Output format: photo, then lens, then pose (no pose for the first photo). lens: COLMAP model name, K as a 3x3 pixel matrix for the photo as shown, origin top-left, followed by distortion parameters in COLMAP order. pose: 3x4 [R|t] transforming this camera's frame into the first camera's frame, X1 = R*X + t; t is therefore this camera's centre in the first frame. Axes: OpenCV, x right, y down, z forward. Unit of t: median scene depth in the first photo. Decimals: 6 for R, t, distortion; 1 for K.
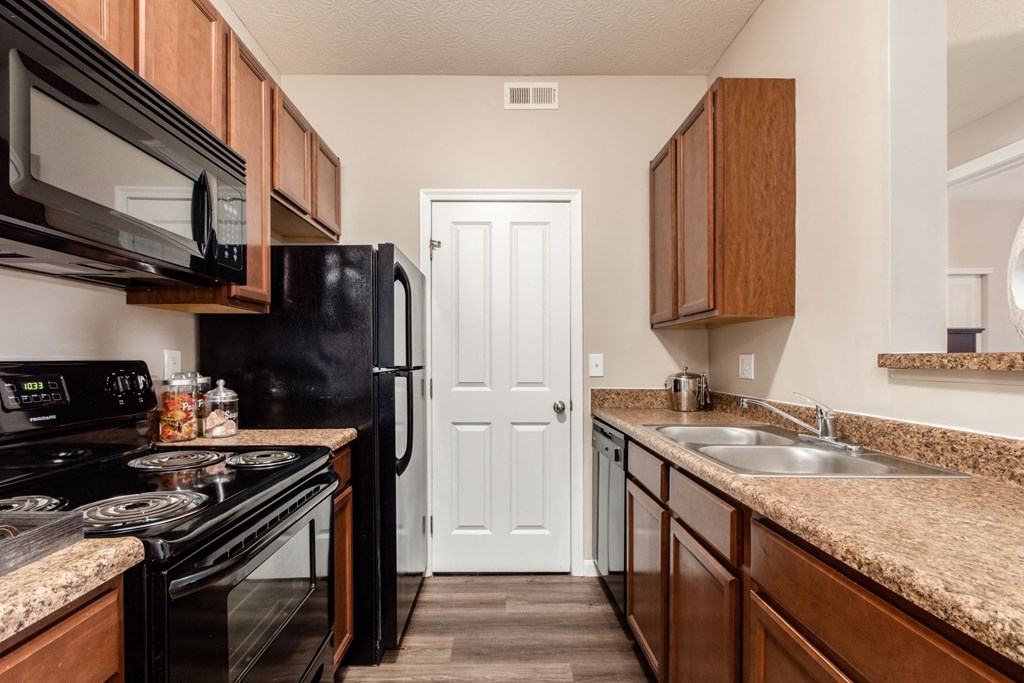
lens RADIAL K [[468.0, 0, 510.5], [0, 468.0, 350.4], [0, 0, 1]] dist [0.001864, -0.000933]
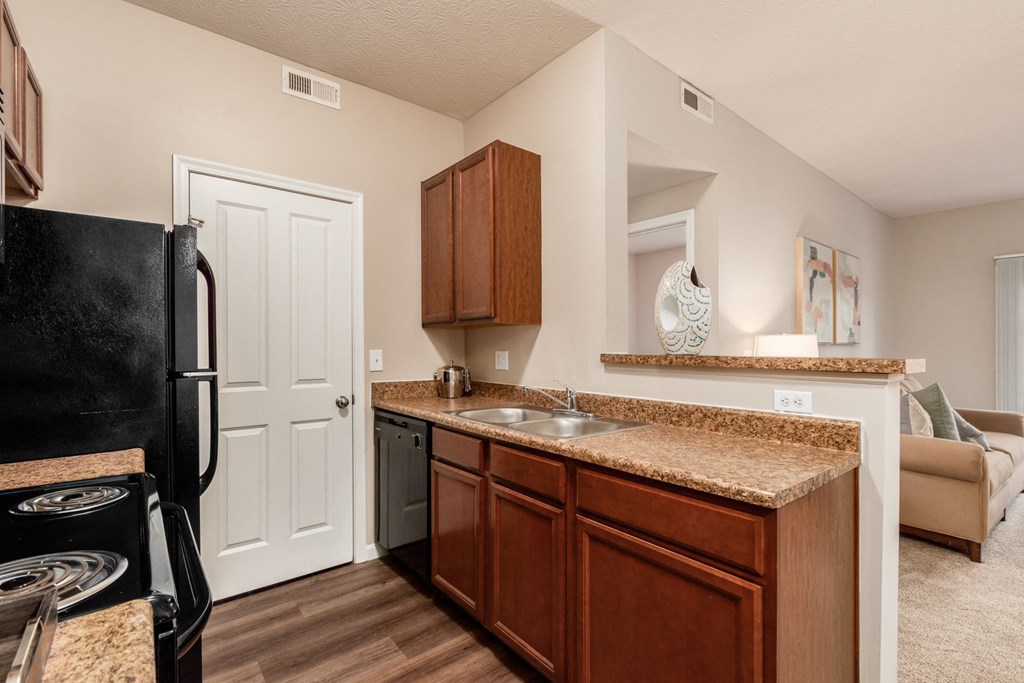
lens RADIAL K [[456.1, 0, 510.7], [0, 456.1, 332.3], [0, 0, 1]] dist [0.001542, -0.000075]
pose [[0.787940, 0.019135, 0.615454, -0.301925], [-0.012042, 0.999805, -0.015669, -0.027951], [-0.615634, 0.004935, 0.788017, -0.018580]]
